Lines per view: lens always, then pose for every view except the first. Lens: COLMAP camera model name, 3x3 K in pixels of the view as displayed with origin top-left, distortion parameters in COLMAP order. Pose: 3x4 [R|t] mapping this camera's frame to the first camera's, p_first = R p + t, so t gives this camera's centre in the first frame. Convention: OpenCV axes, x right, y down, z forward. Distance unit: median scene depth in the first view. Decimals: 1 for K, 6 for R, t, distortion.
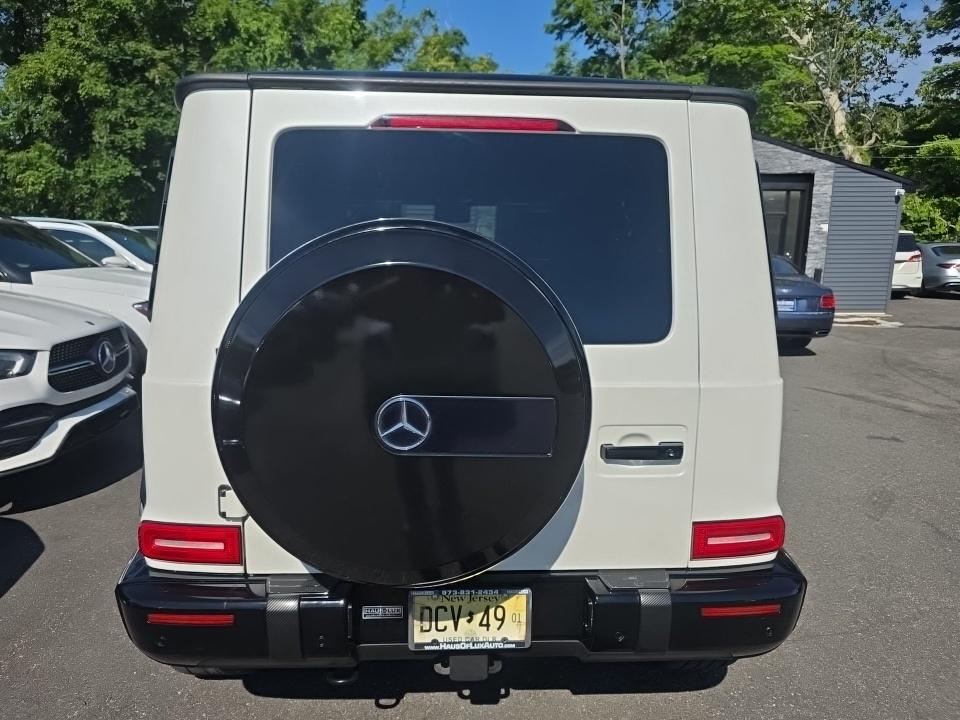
lens RADIAL K [[656.0, 0, 473.6], [0, 656.0, 357.7], [0, 0, 1]] dist [0.024803, -0.022257]
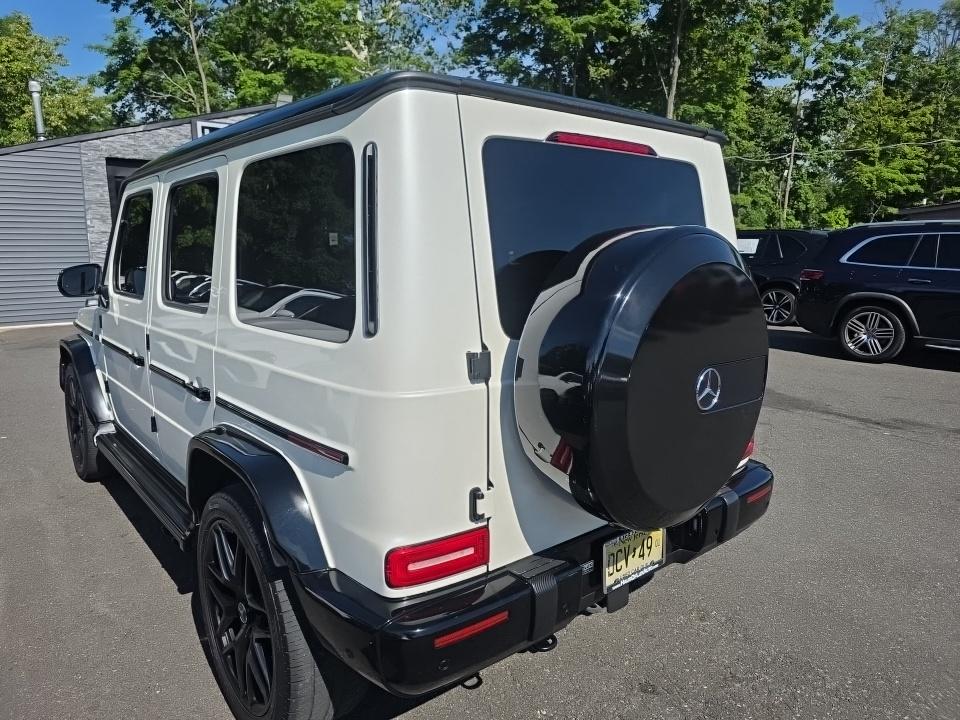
lens RADIAL K [[656.0, 0, 465.8], [0, 656.0, 352.6], [0, 0, 1]] dist [0.024803, -0.022257]
pose [[0.807421, -0.107920, 0.580021, -0.163495], [0.107796, 0.993564, 0.034807, -0.008335], [-0.580044, 0.034420, 0.813857, 0.032274]]
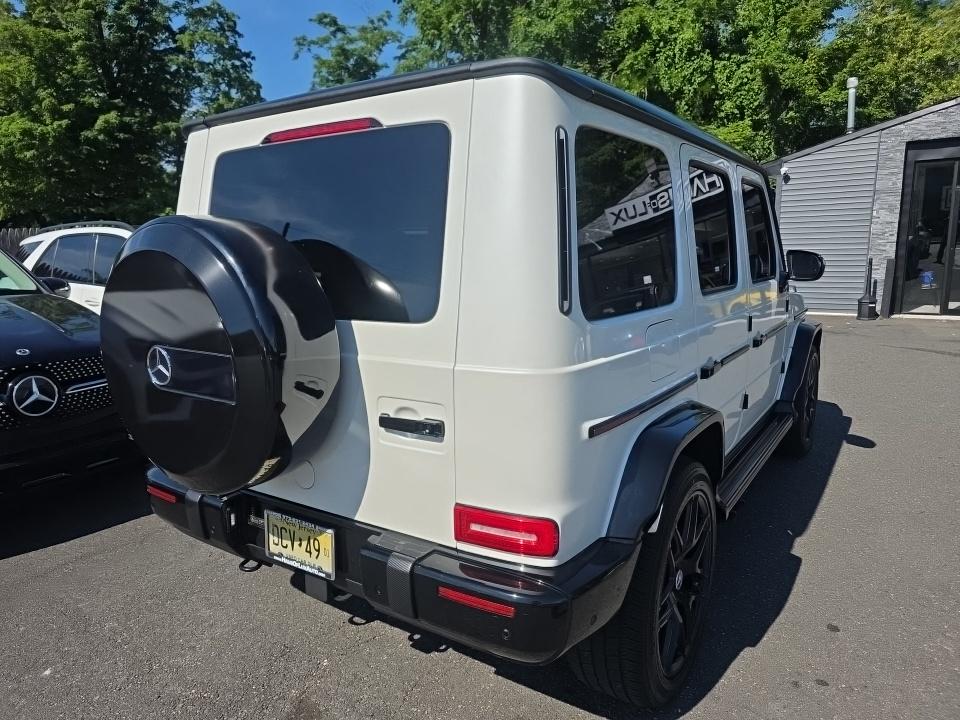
lens RADIAL K [[656.0, 0, 473.1], [0, 656.0, 363.3], [0, 0, 1]] dist [0.024803, -0.022257]
pose [[0.799973, 0.079322, -0.594769, 0.168086], [-0.072255, 0.996745, 0.035748, -0.000042], [0.595669, 0.014378, 0.803101, 0.037769]]
